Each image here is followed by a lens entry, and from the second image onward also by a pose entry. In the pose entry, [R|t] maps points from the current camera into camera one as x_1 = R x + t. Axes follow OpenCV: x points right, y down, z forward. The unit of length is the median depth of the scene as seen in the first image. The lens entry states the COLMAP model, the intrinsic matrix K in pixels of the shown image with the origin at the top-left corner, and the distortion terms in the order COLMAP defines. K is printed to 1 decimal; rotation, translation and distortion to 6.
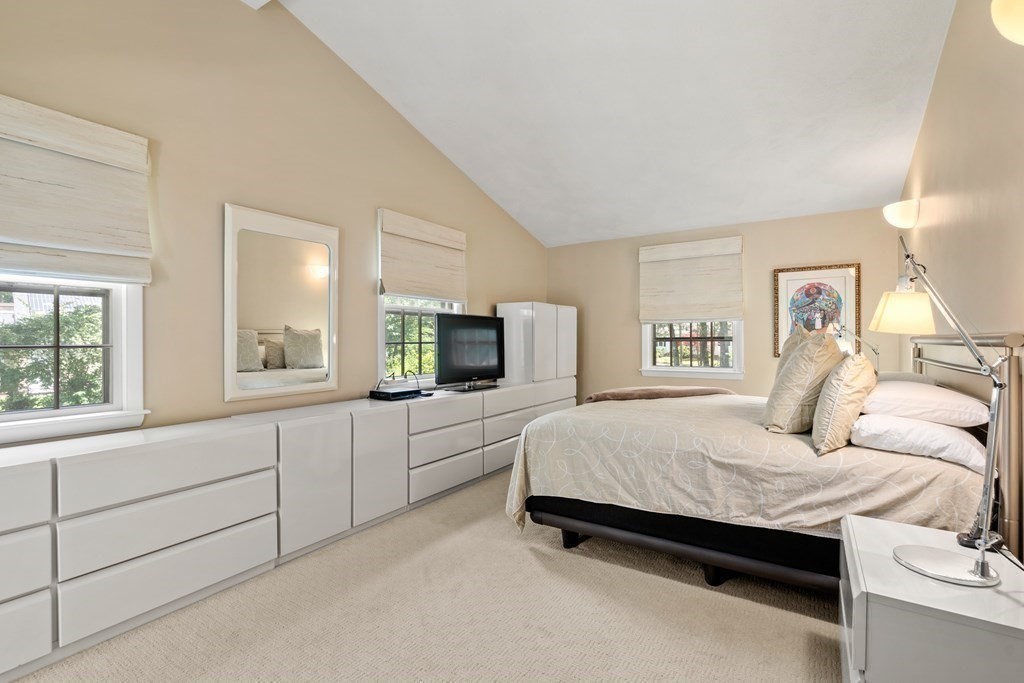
lens RADIAL K [[476.1, 0, 505.2], [0, 476.1, 331.6], [0, 0, 1]] dist [-0.003966, 0.000310]
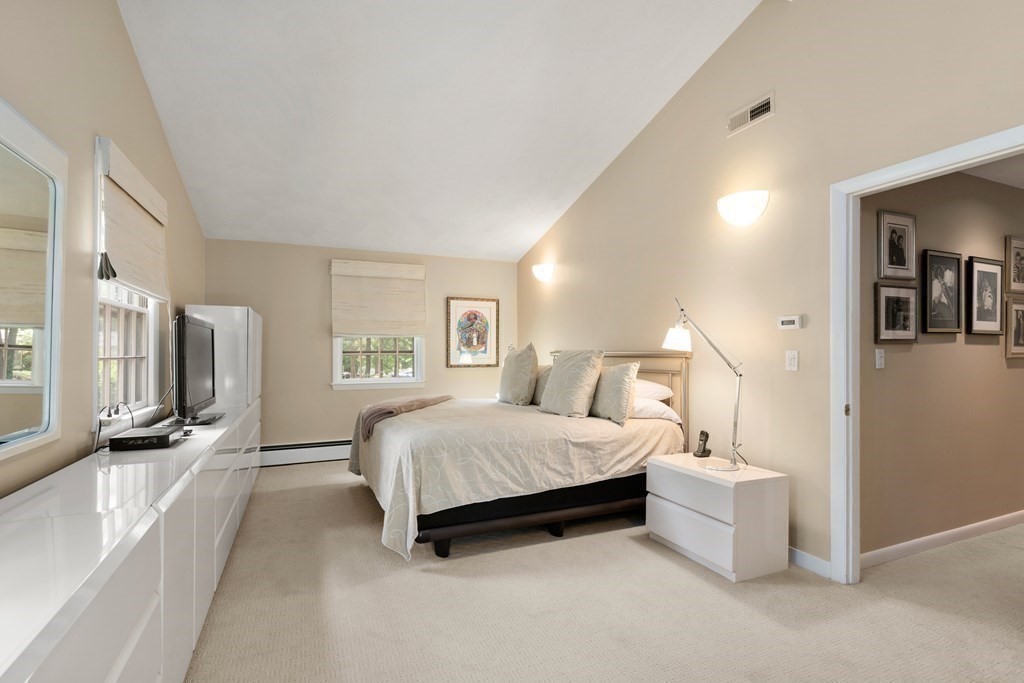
lens RADIAL K [[470.1, 0, 498.8], [0, 470.1, 343.1], [0, 0, 1]] dist [-0.002128, 0.000001]
pose [[0.559484, 0.018387, 0.828637, -0.720766], [-0.016187, 0.999806, -0.011256, 0.004096], [-0.828683, -0.007115, 0.559673, 0.376793]]
